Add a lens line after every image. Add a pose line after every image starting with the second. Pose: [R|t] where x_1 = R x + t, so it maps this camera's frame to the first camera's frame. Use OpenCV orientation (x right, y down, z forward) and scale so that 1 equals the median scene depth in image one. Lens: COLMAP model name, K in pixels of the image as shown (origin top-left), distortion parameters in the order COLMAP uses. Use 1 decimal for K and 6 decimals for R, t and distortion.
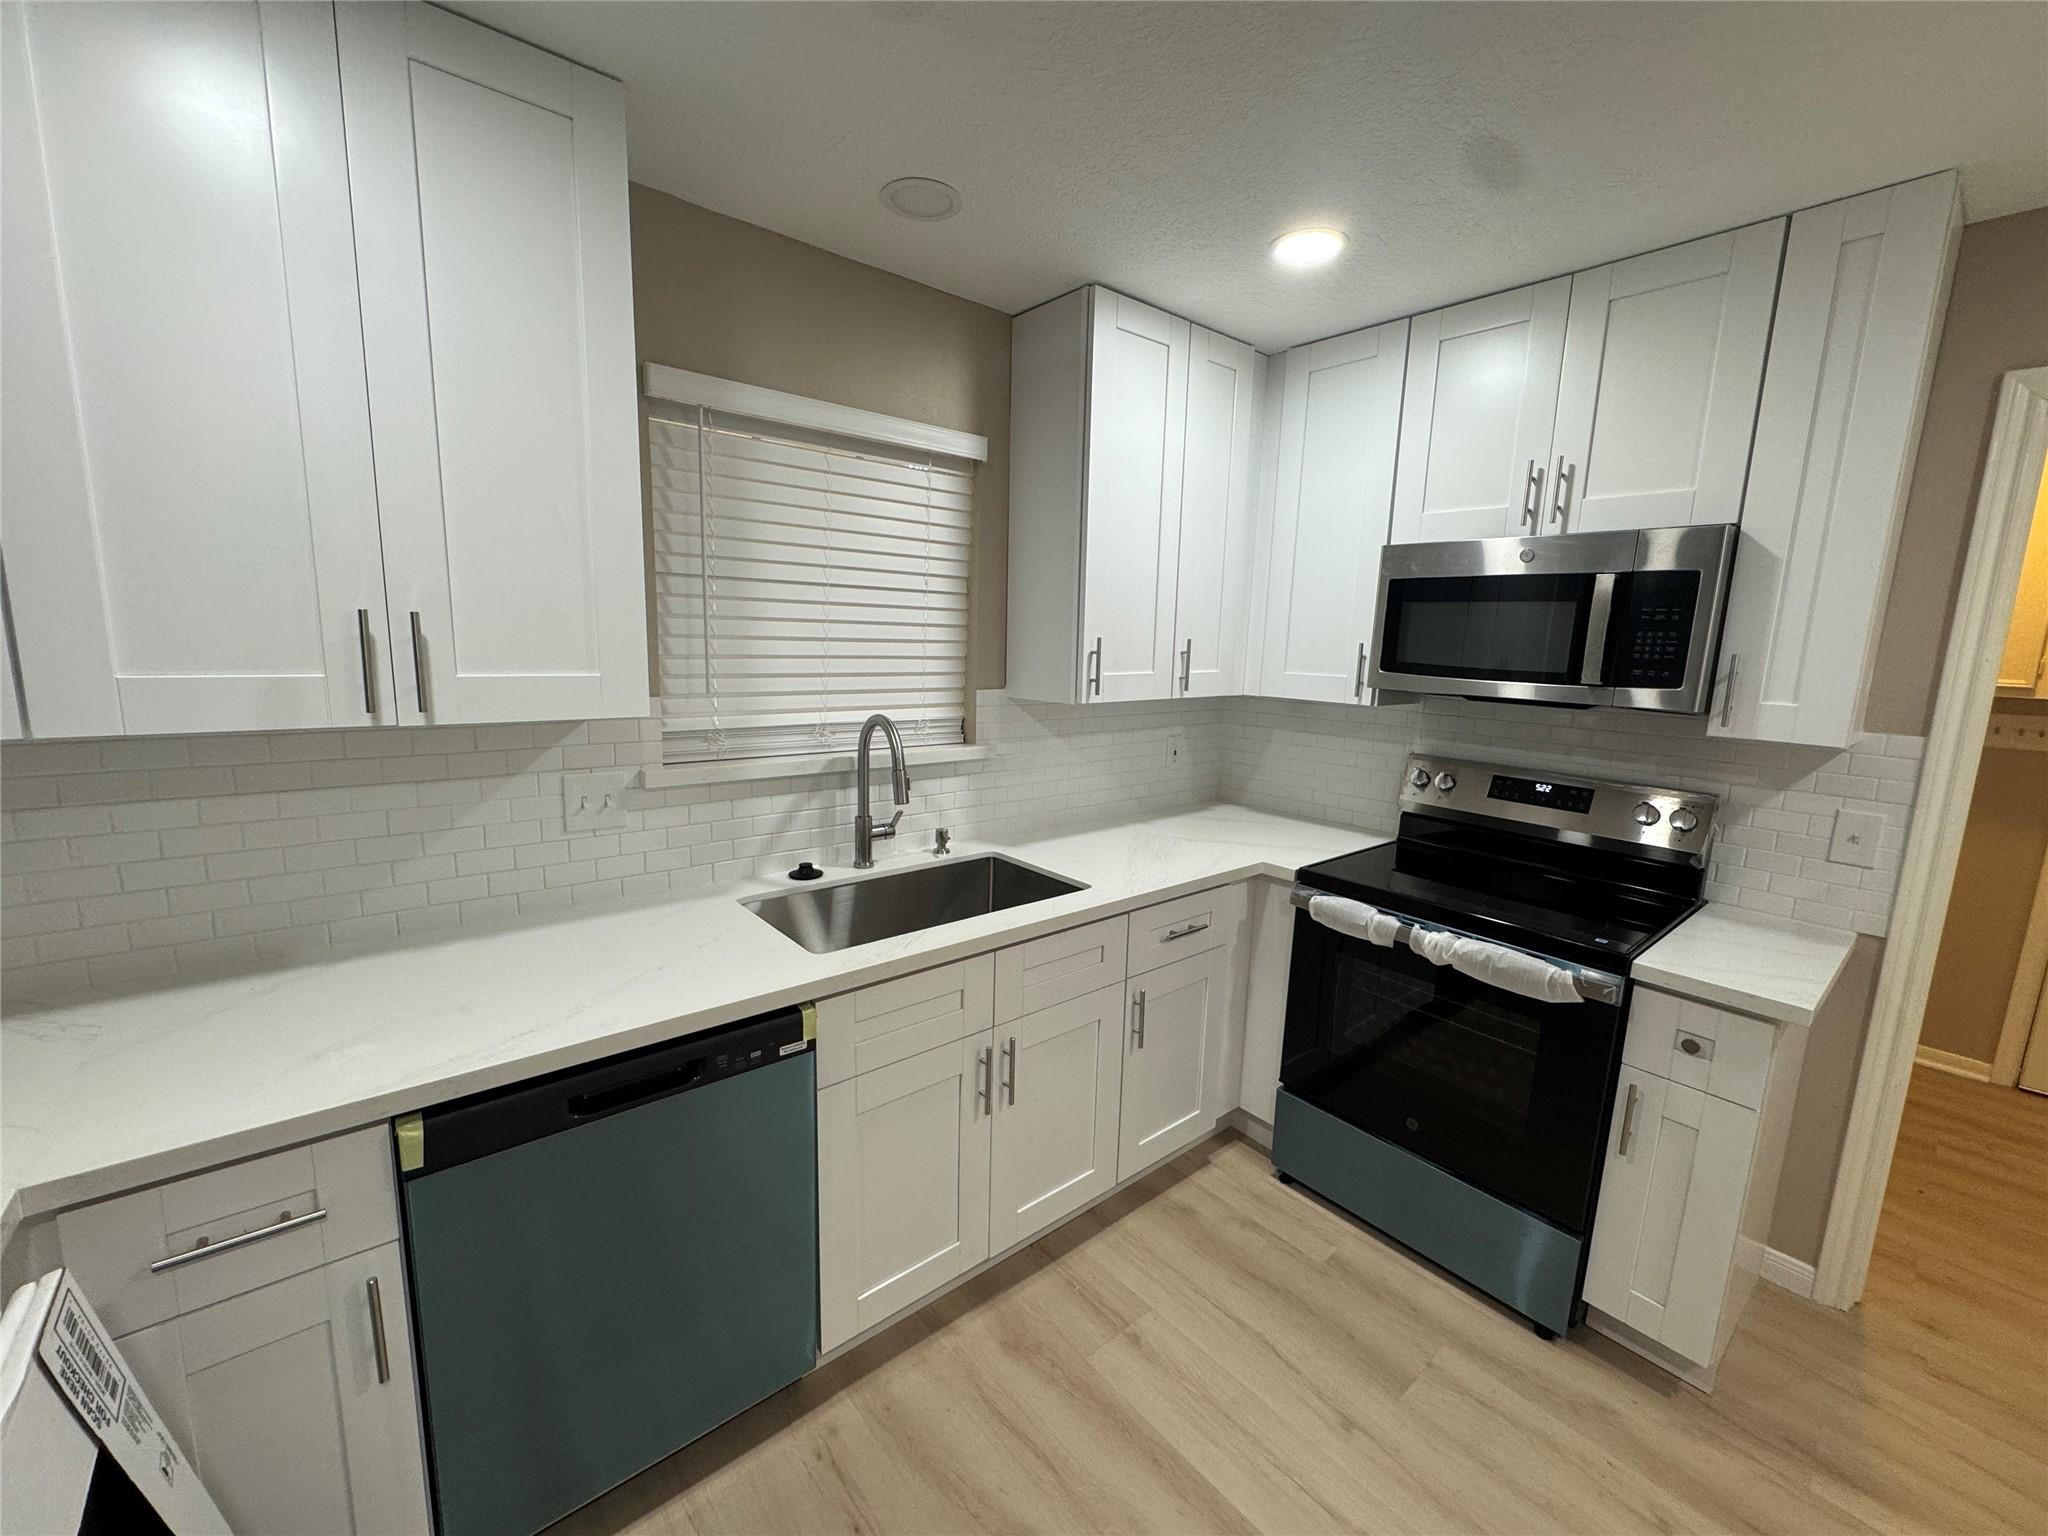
lens RADIAL K [[818.3, 0, 1025.3], [0, 818.3, 768.5], [0, 0, 1]] dist [-0.002863, 0.001070]
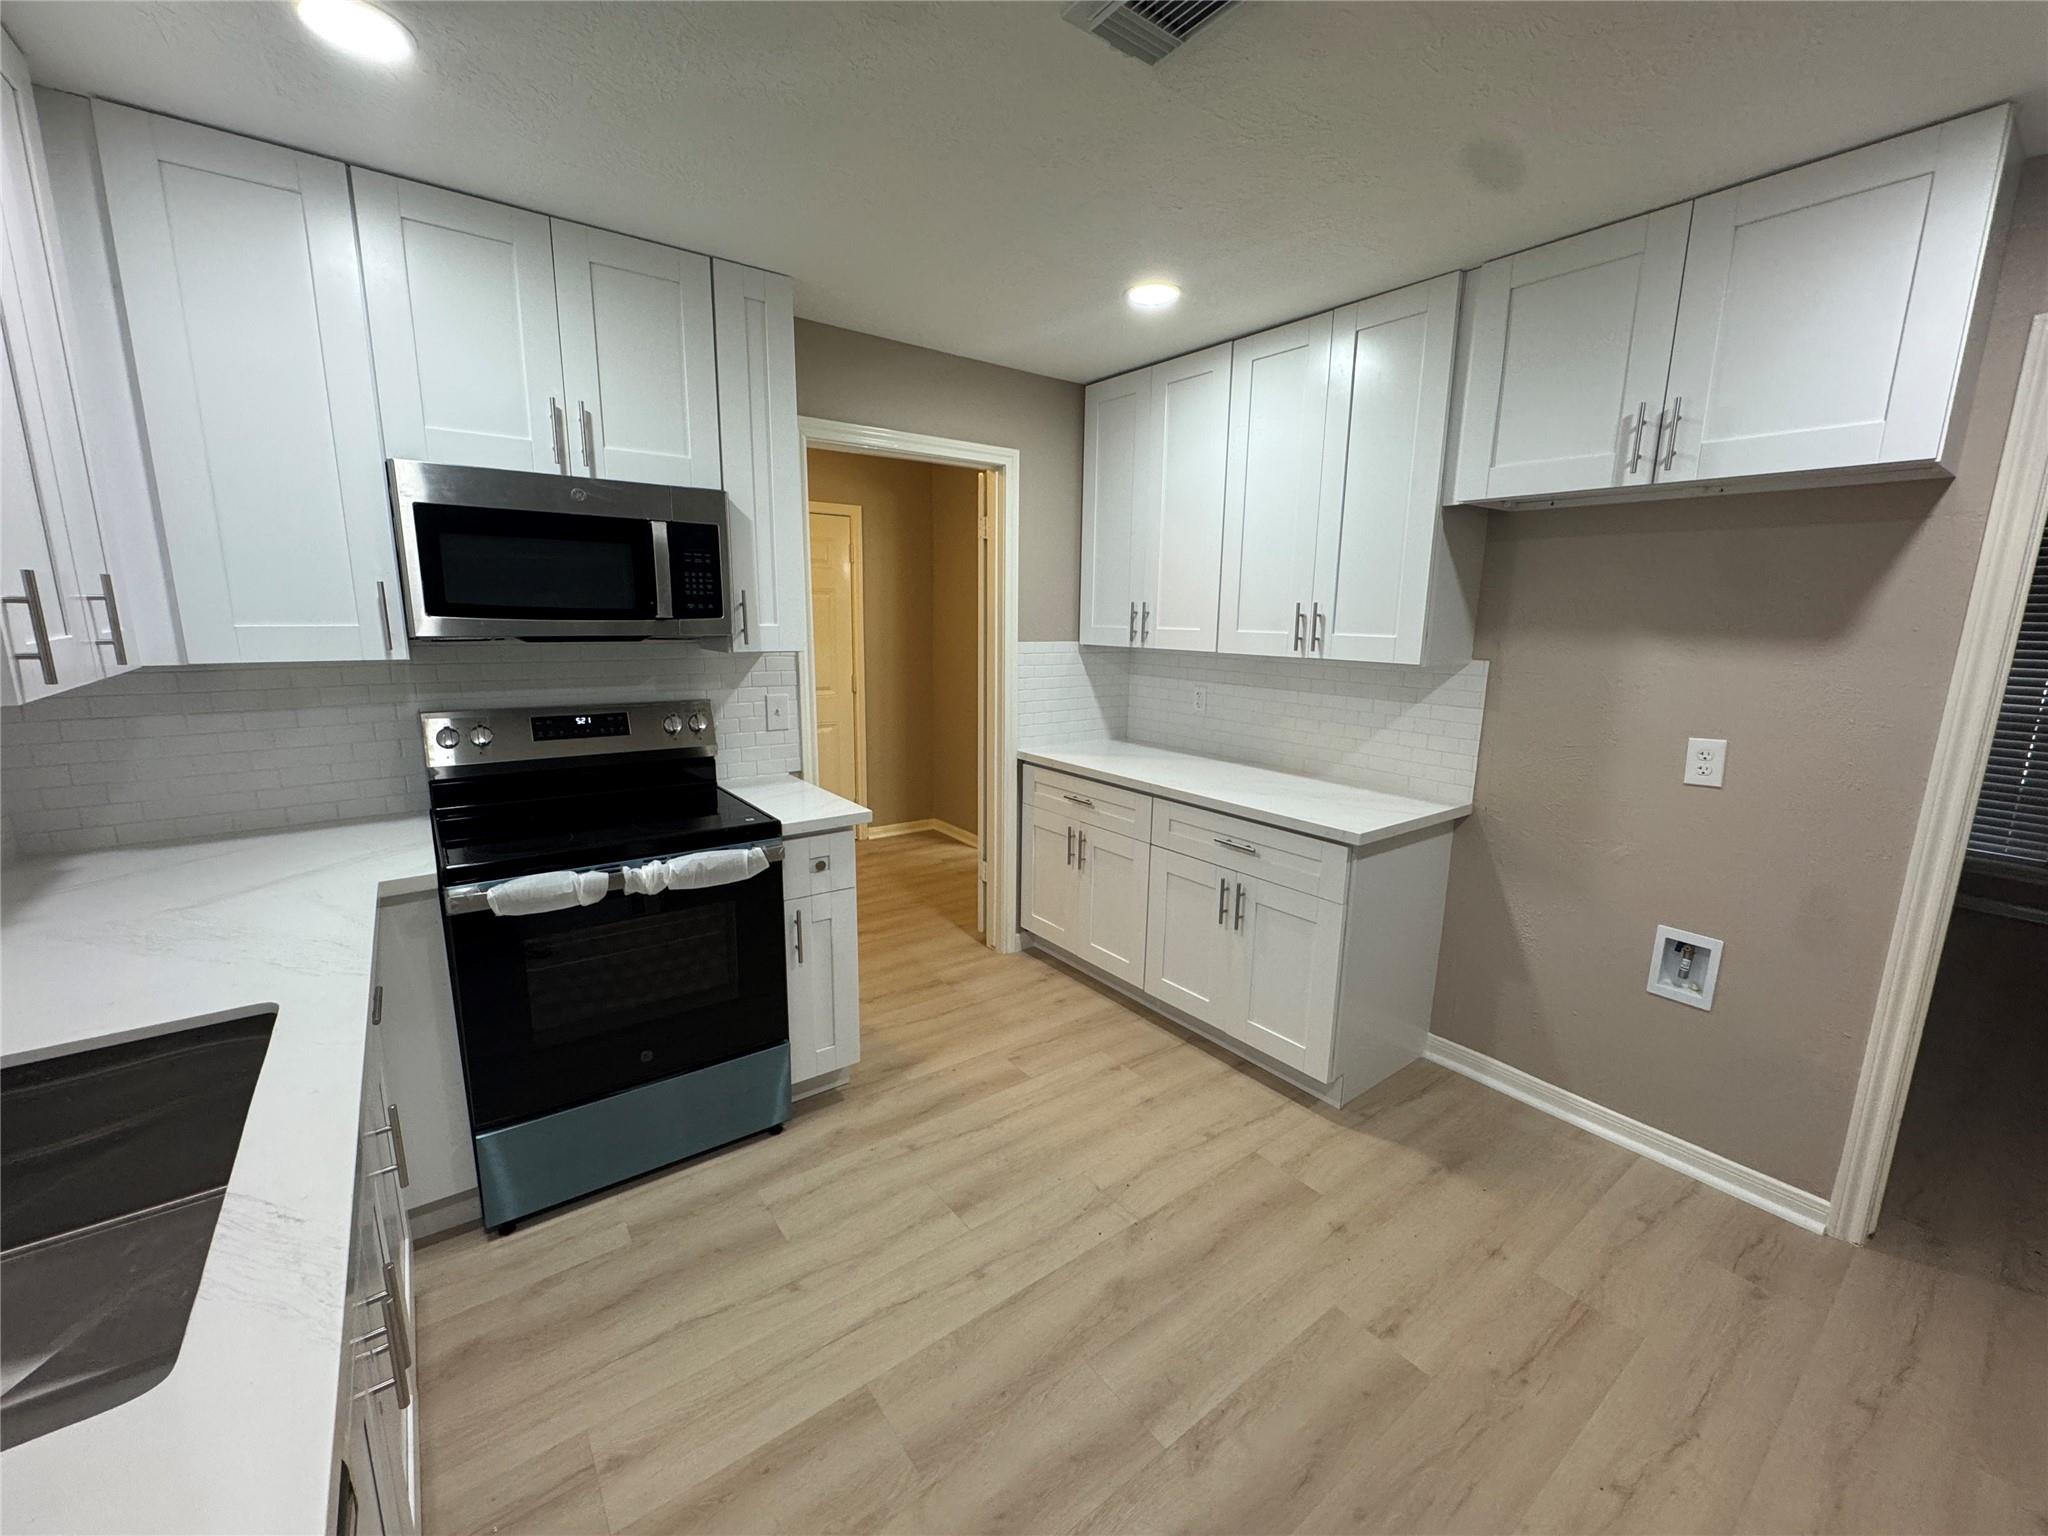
lens RADIAL K [[818.3, 0, 1021.9], [0, 818.3, 765.1], [0, 0, 1]] dist [-0.002863, 0.001070]
pose [[0.059149, -0.219790, 0.973752, -0.459893], [0.149059, 0.966469, 0.209091, -0.069724], [-0.987058, 0.132779, 0.089927, 0.431492]]
